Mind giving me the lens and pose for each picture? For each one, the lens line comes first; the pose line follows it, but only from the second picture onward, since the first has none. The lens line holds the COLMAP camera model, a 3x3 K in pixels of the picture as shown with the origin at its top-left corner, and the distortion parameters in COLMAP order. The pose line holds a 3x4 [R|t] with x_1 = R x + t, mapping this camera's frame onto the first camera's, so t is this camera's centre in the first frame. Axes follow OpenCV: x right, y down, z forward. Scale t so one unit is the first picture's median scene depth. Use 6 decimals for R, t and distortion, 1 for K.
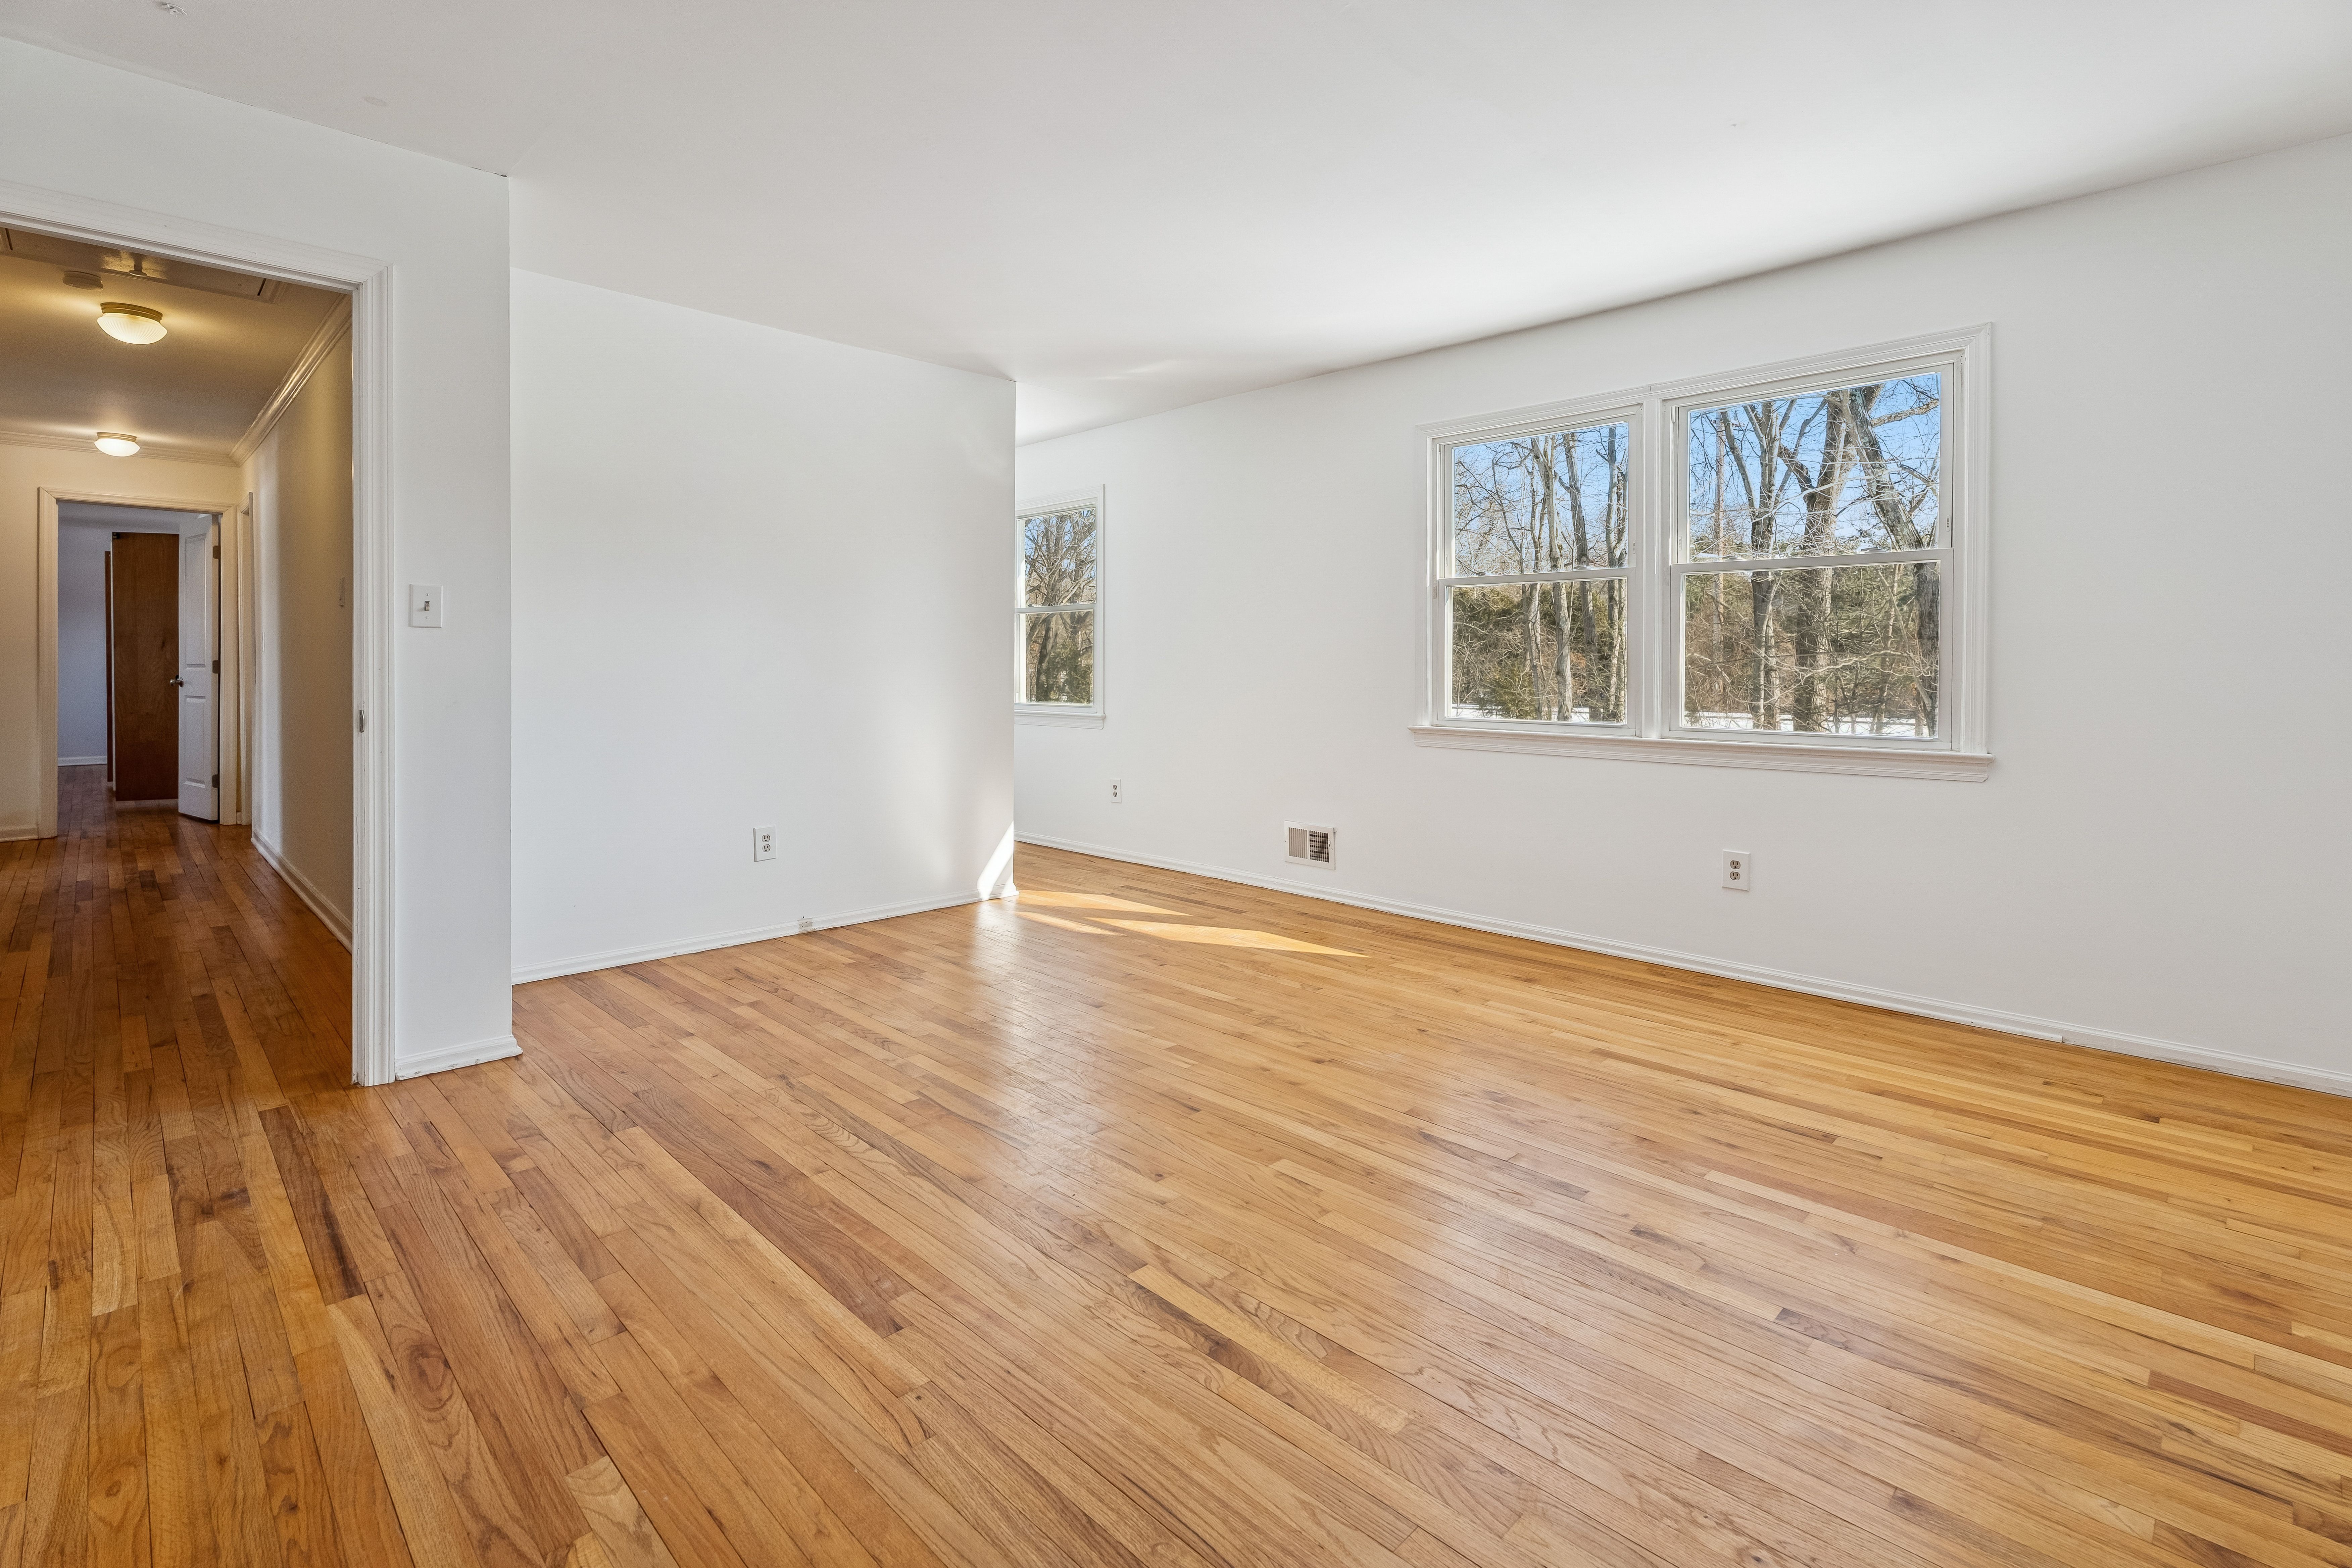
lens RADIAL K [[1090.9, 0, 1180.6], [0, 1090.9, 670.2], [0, 0, 1]] dist [-0.003147, -0.000078]
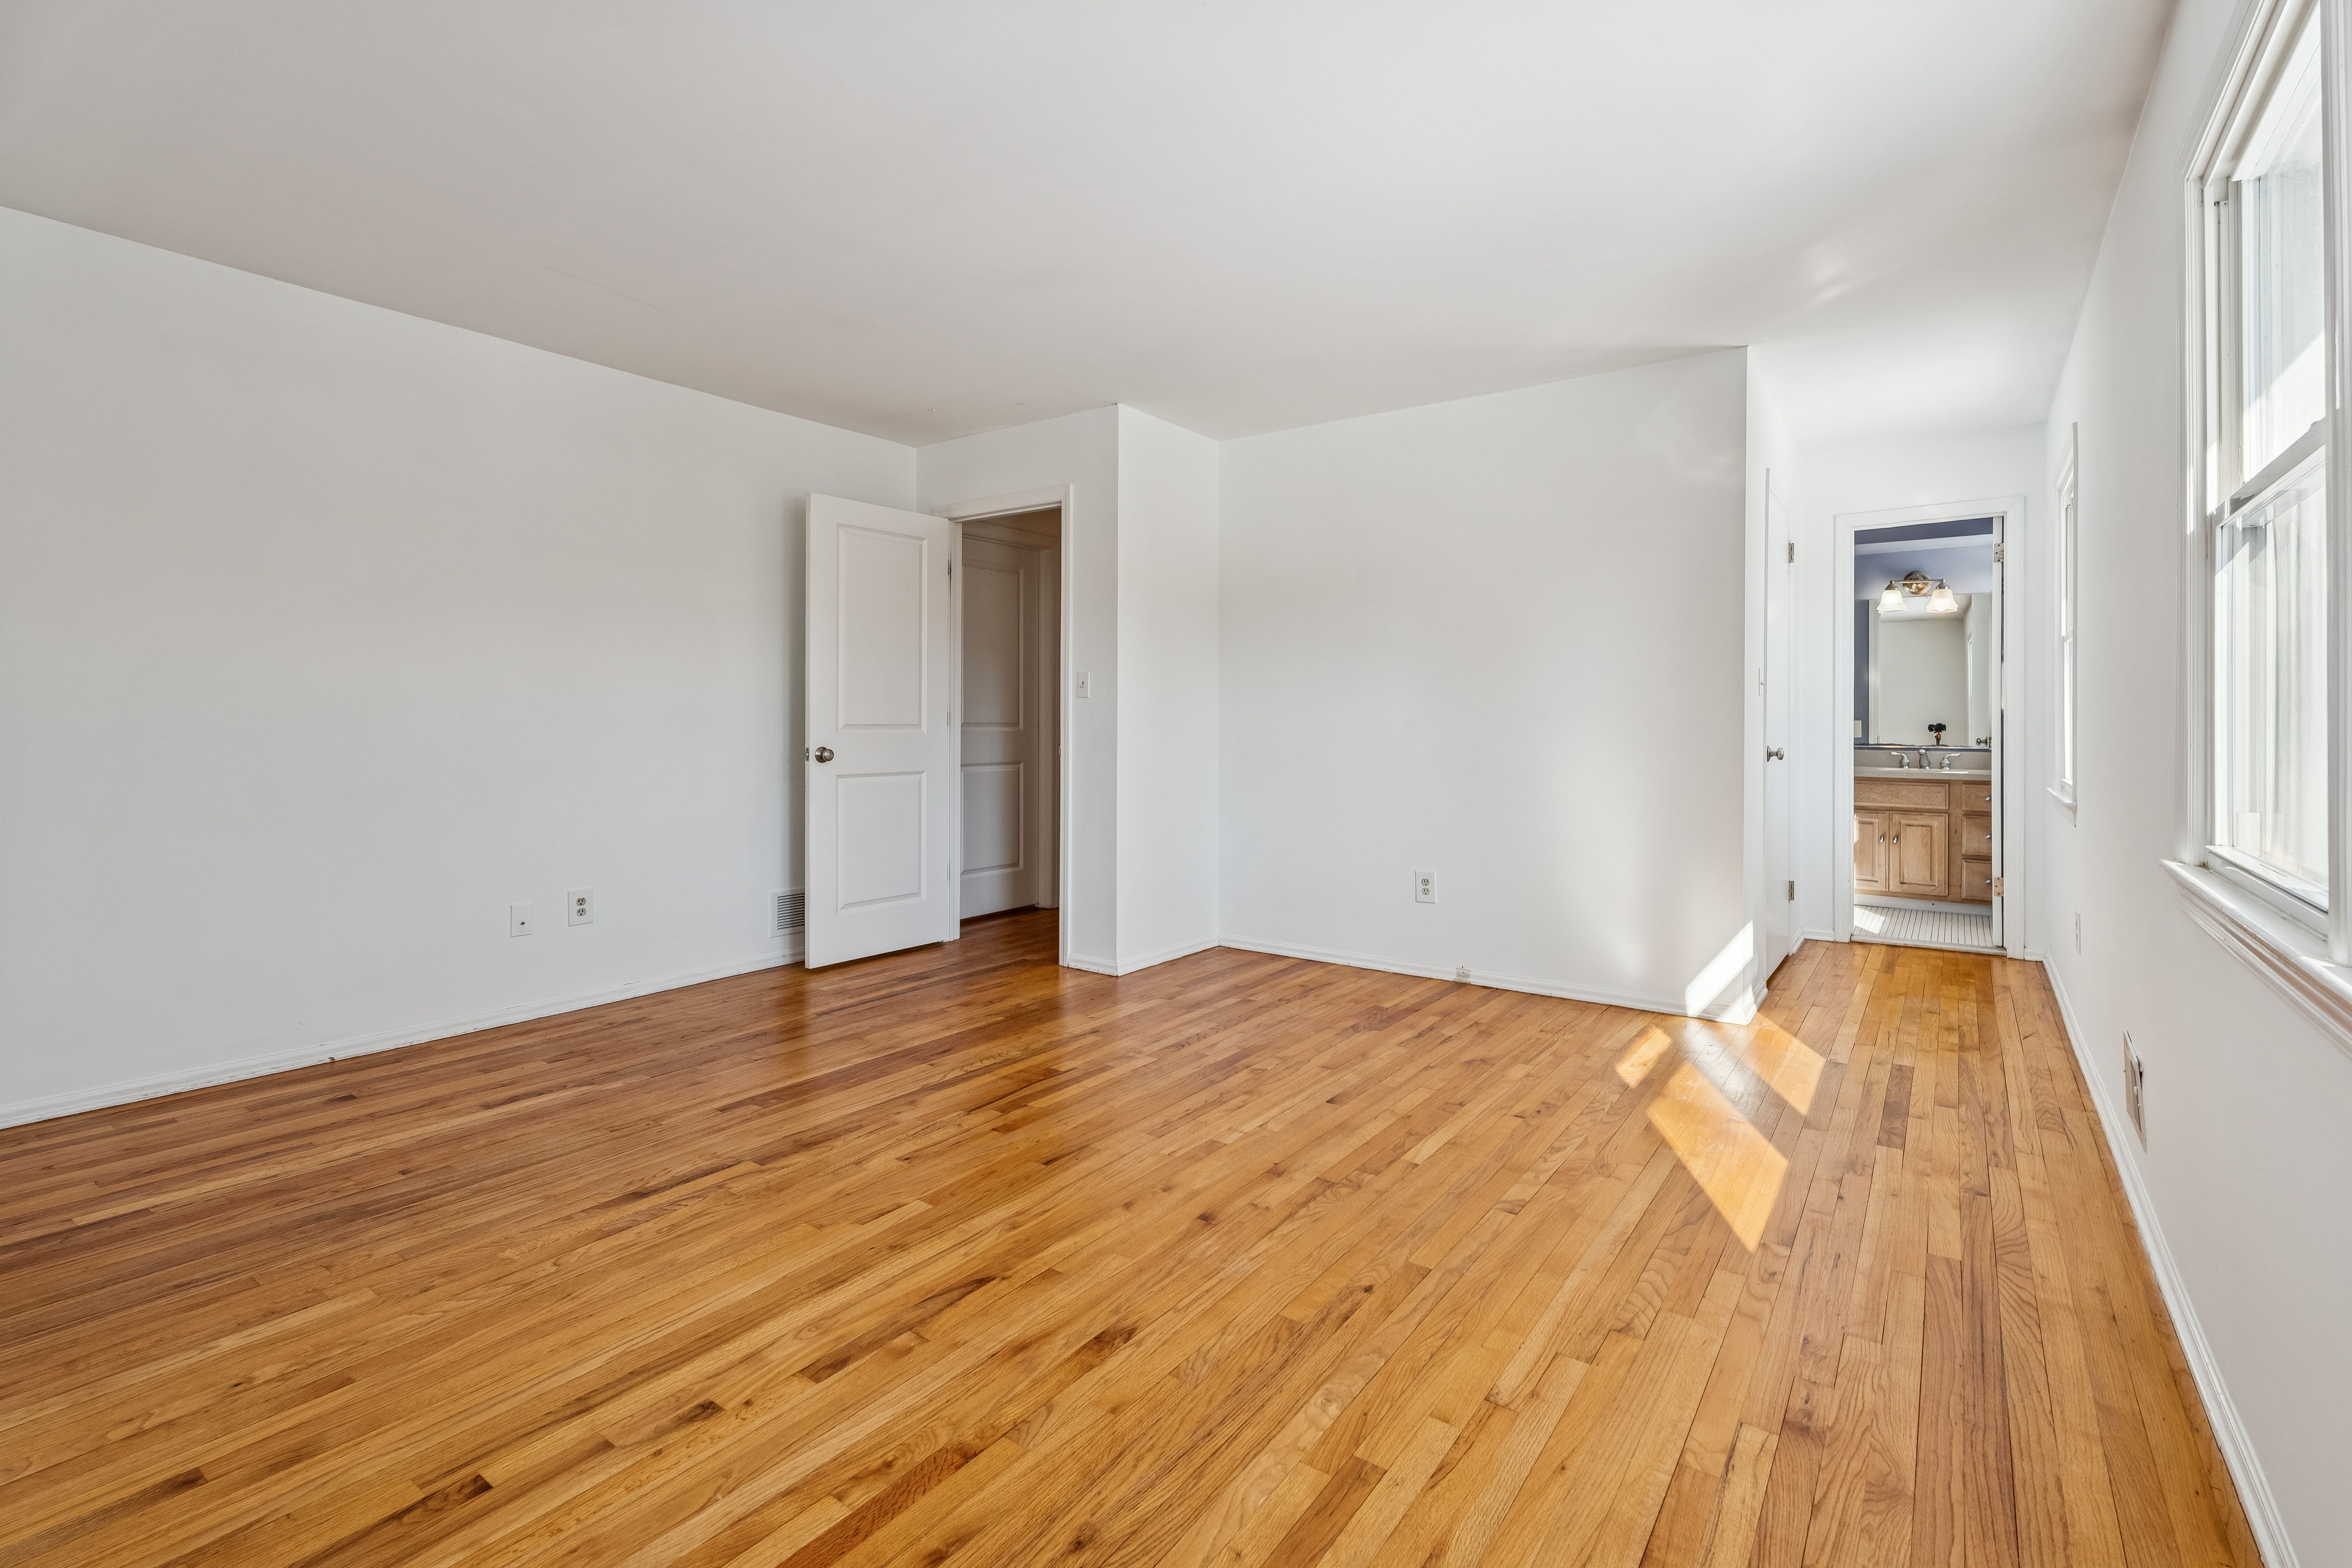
lens RADIAL K [[1067.6, 0, 1181.0], [0, 1067.6, 721.7], [0, 0, 1]] dist [-0.002424, -0.000252]
pose [[0.160654, -0.000868, -0.987010, 1.187158], [-0.004048, 0.999991, -0.001538, -0.002571], [0.987002, 0.004243, 0.160649, 1.138662]]
